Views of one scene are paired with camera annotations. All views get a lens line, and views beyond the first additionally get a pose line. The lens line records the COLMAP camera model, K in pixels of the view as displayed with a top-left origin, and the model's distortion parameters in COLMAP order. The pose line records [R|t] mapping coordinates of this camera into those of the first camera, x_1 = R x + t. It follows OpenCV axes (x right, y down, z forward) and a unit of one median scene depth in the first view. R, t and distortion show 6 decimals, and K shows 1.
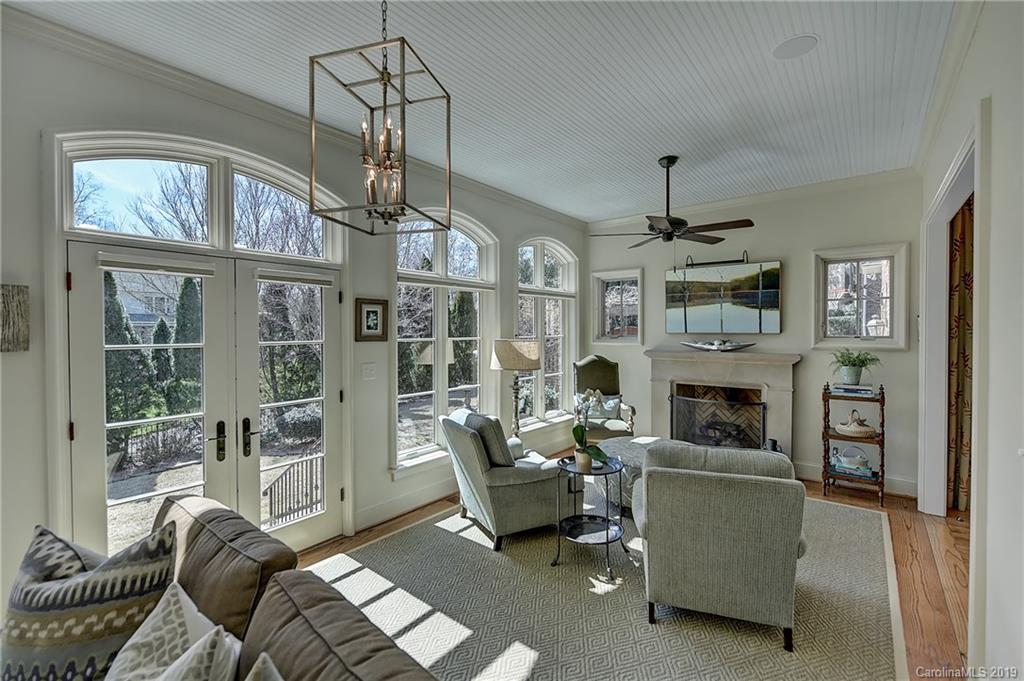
lens RADIAL K [[465.6, 0, 512.0], [0, 465.6, 340.5], [0, 0, 1]] dist [0.000707, -0.000051]
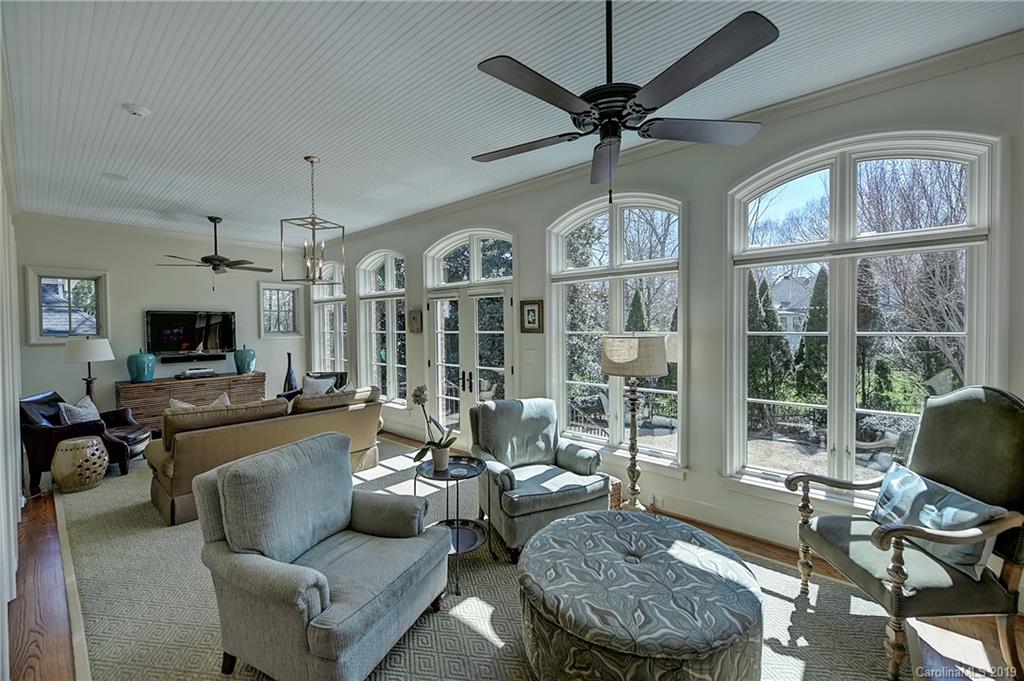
lens RADIAL K [[405.6, 0, 515.8], [0, 405.6, 336.0], [0, 0, 1]] dist [-0.000770, -0.000713]
pose [[-0.019197, 0.026418, -0.999467, 0.814054], [-0.022899, 0.999377, 0.026856, -0.018482], [0.999553, 0.023402, -0.018580, 0.948815]]
